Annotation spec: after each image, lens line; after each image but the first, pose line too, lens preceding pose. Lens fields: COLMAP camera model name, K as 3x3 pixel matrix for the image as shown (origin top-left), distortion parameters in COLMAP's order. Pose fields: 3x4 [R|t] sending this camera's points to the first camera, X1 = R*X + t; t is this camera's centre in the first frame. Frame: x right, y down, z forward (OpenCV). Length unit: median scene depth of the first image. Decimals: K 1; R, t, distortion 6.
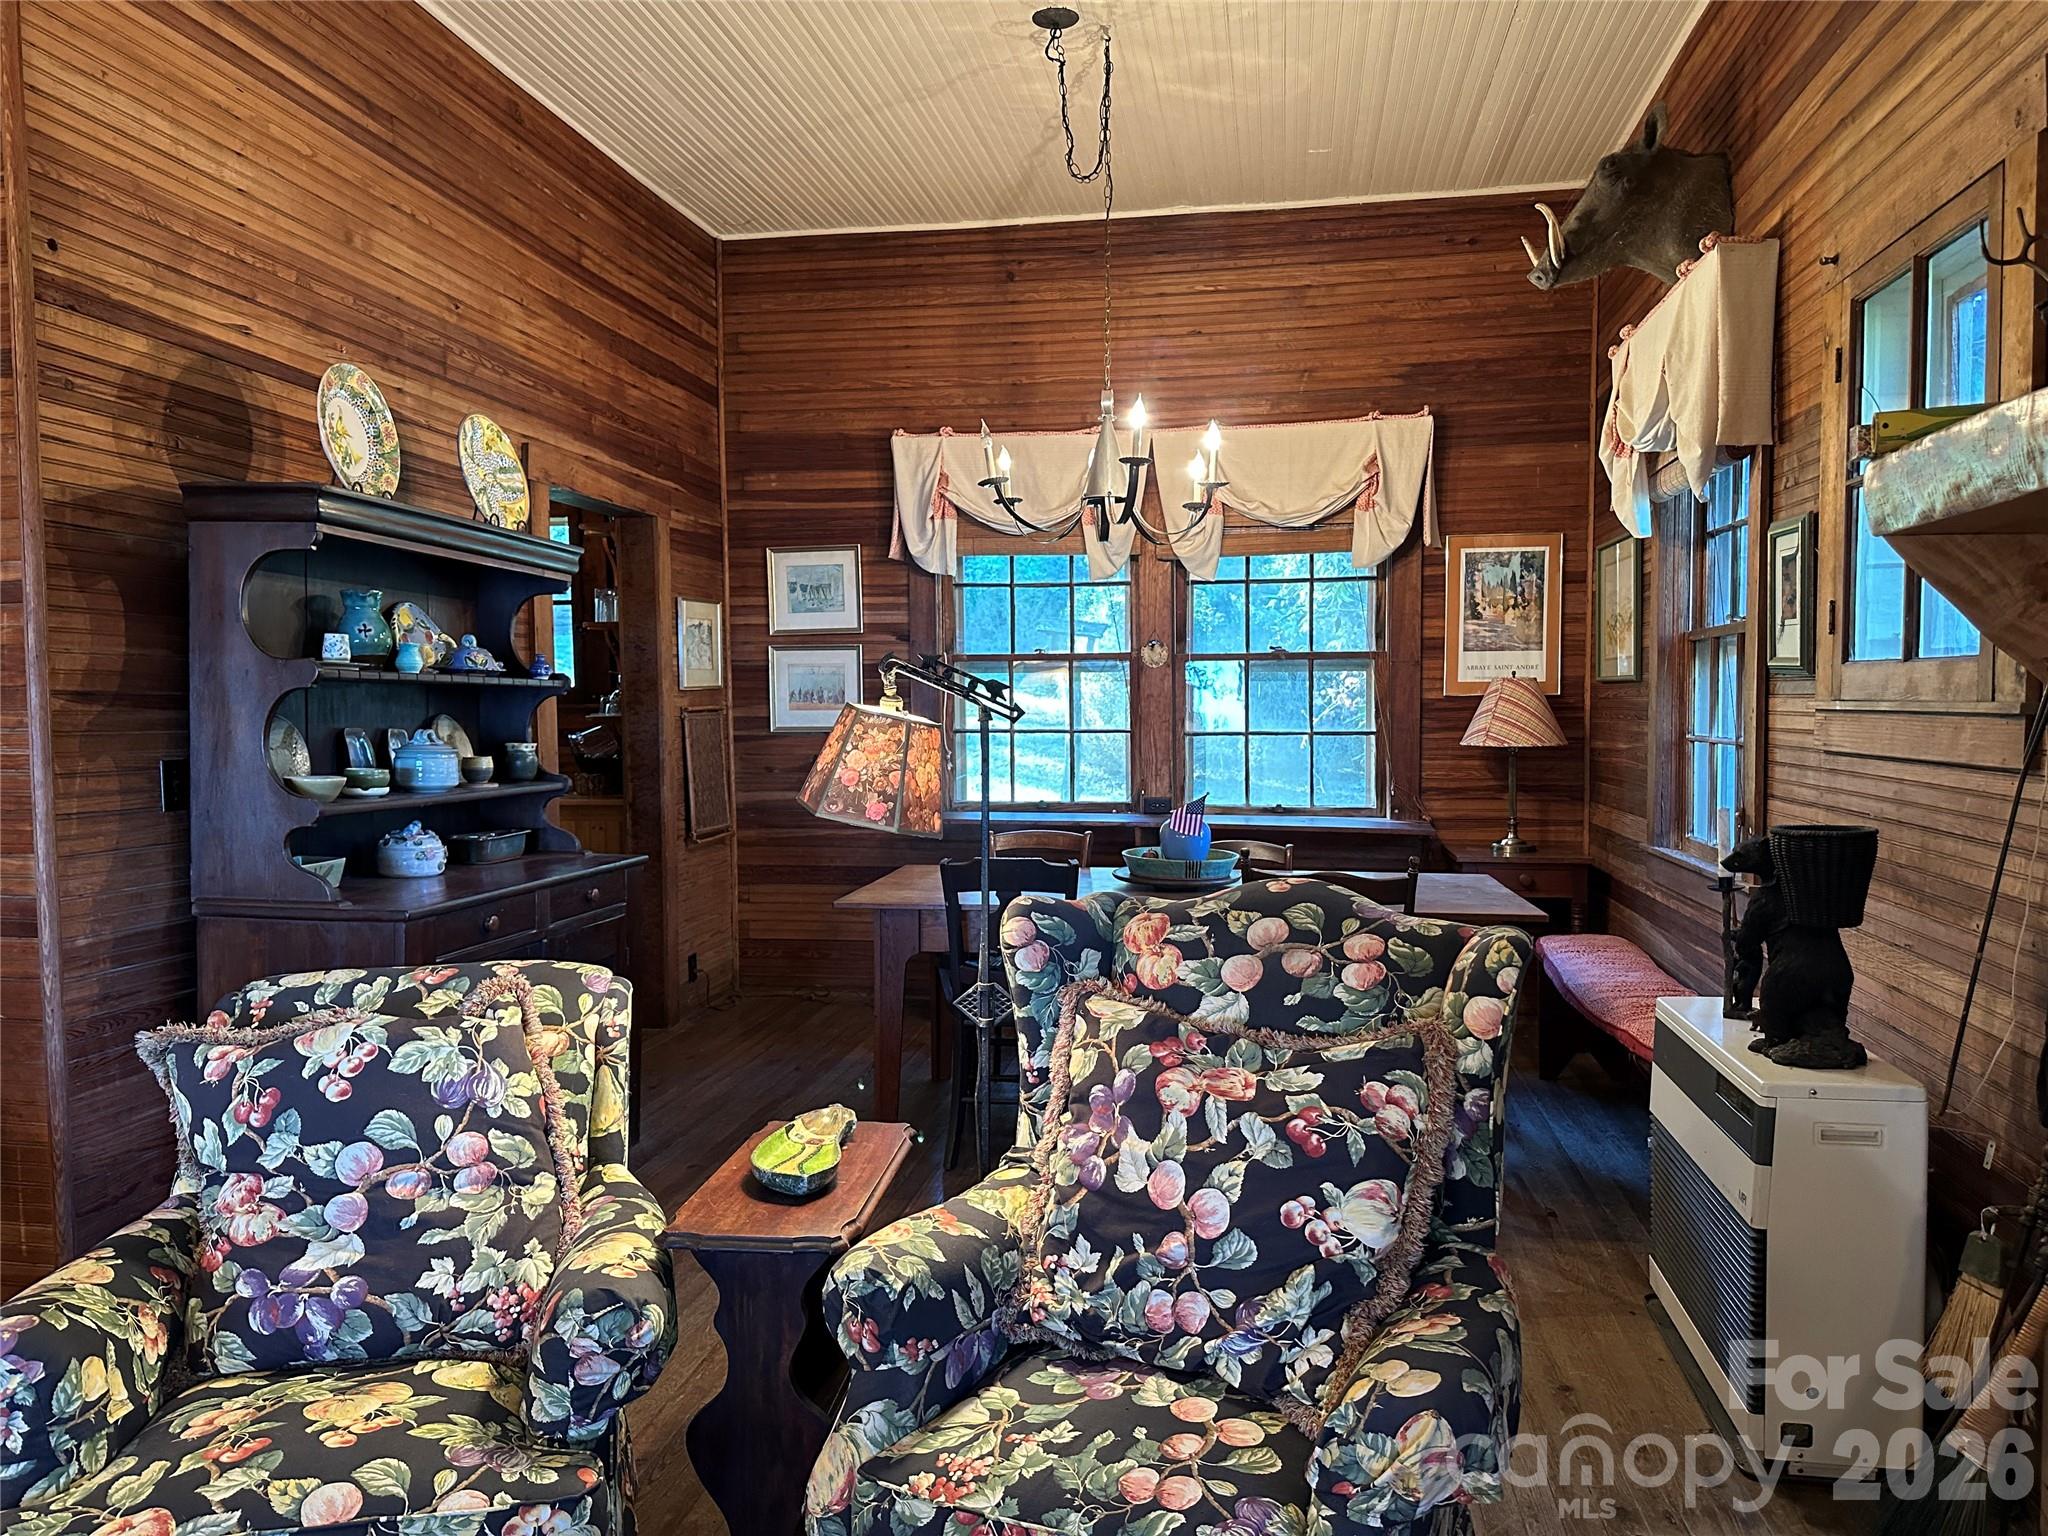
lens RADIAL K [[1446.1, 0, 1028.2], [0, 1446.1, 766.1], [0, 0, 1]] dist [0.039594, -0.039540]
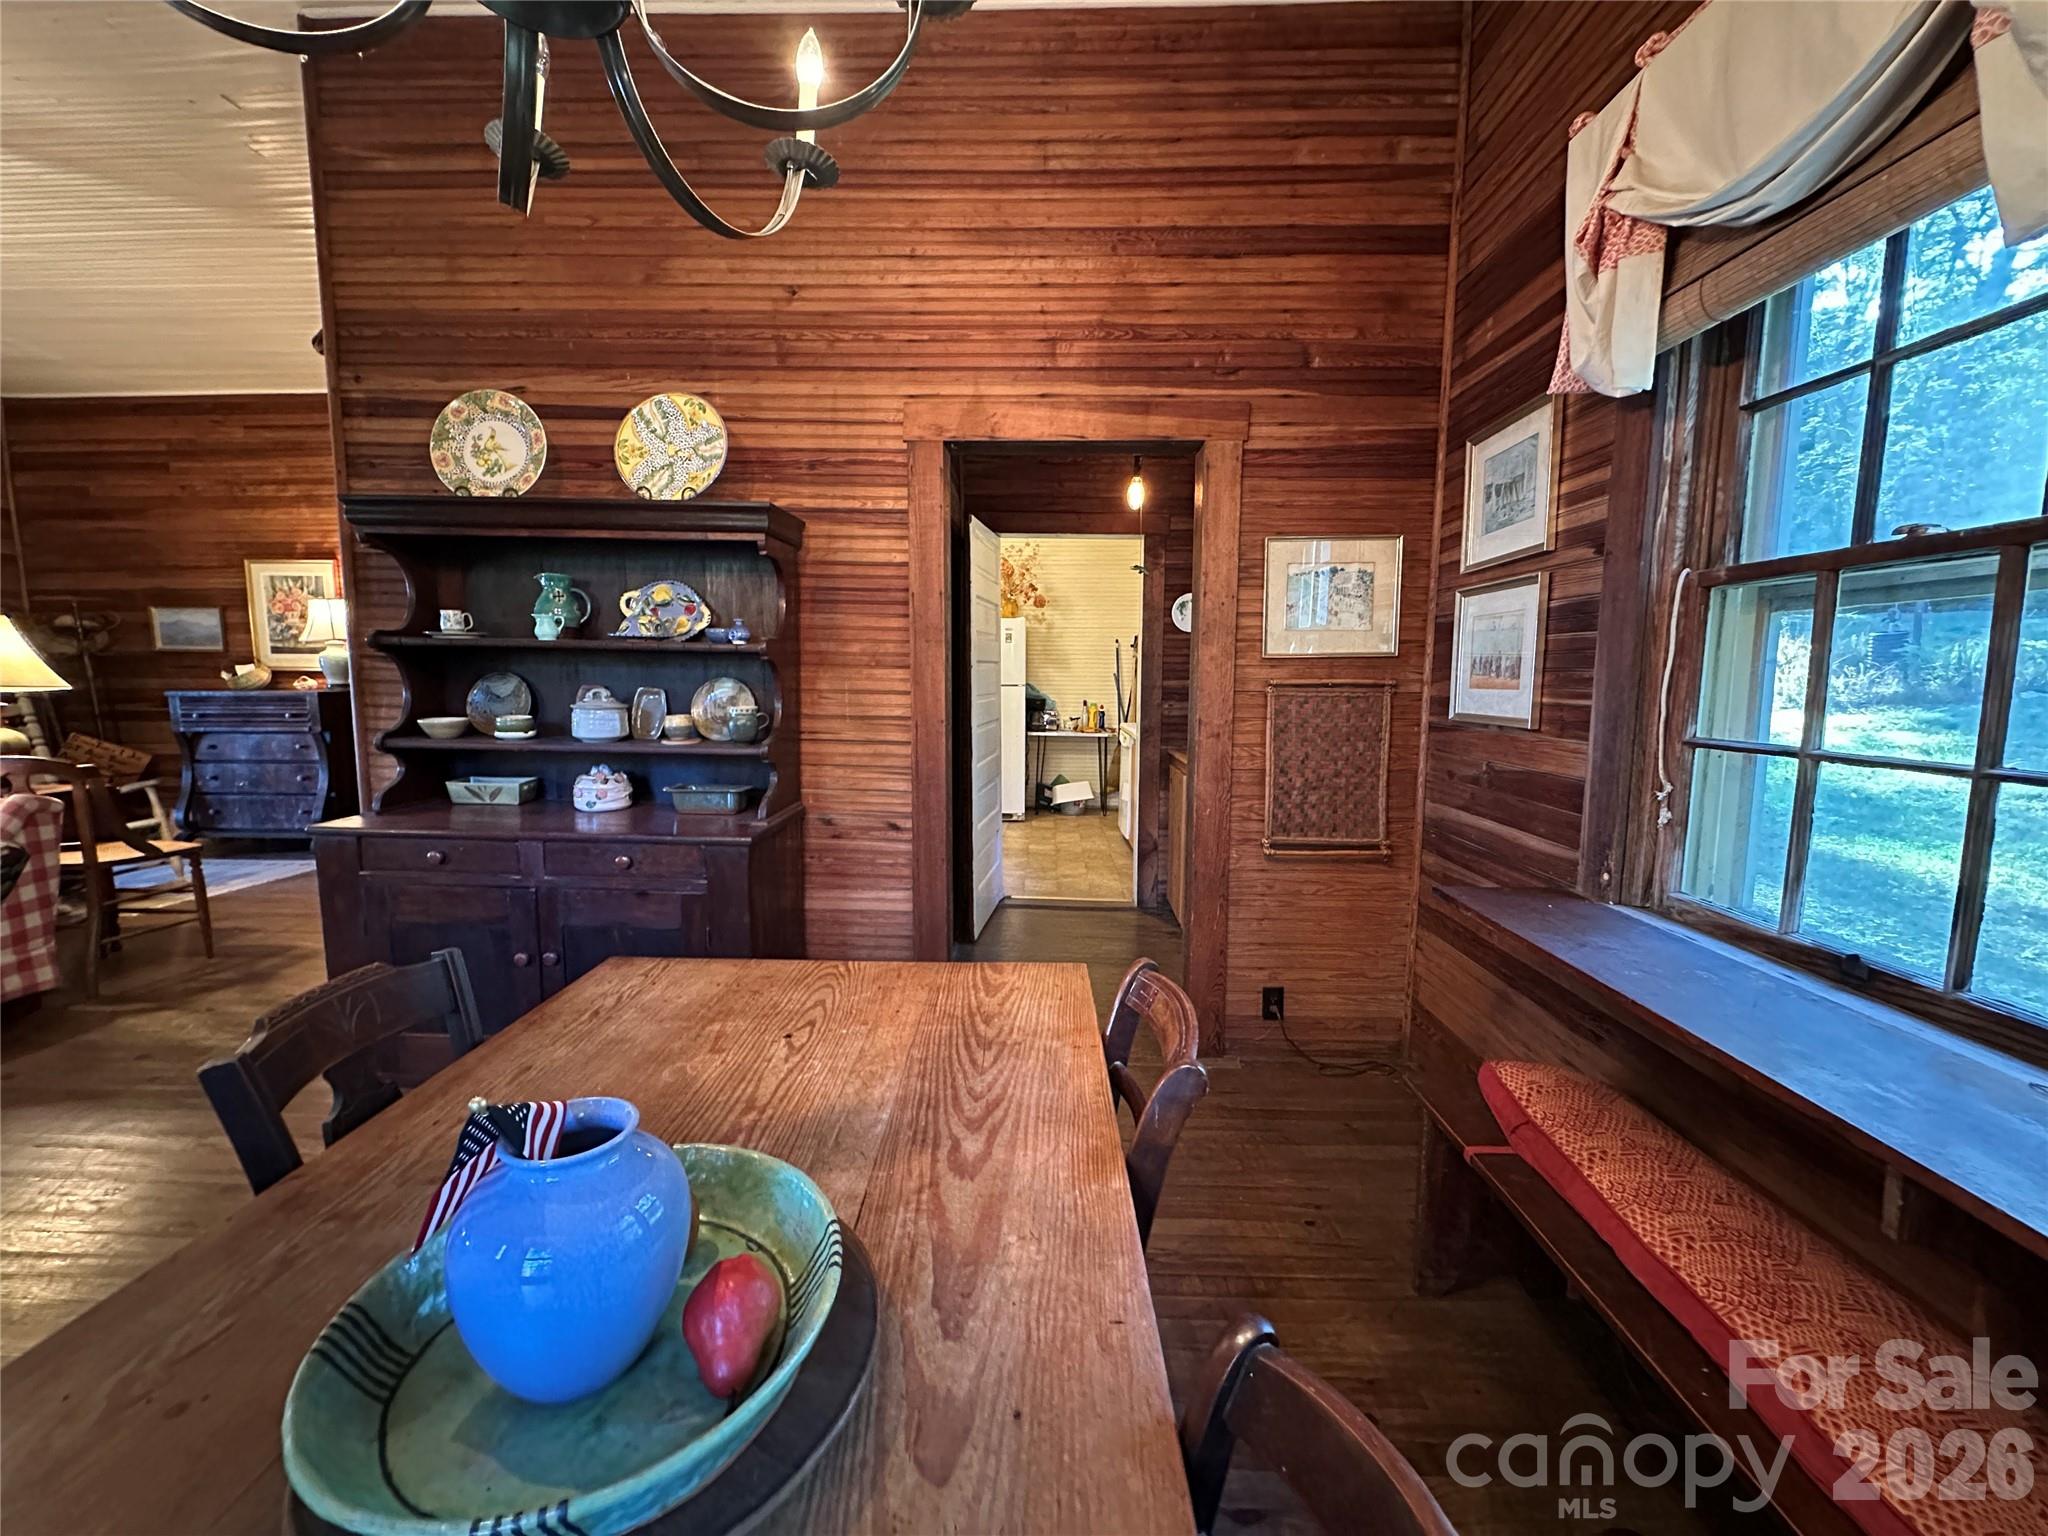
lens RADIAL K [[819.3, 0, 1026.4], [0, 819.3, 764.3], [0, 0, 1]] dist [-0.000764, 0.001156]
pose [[0.140687, 0.109082, -0.984027, 0.200611], [-0.055434, 0.993221, 0.102176, -0.035892], [0.988501, 0.040174, 0.145780, 0.865053]]
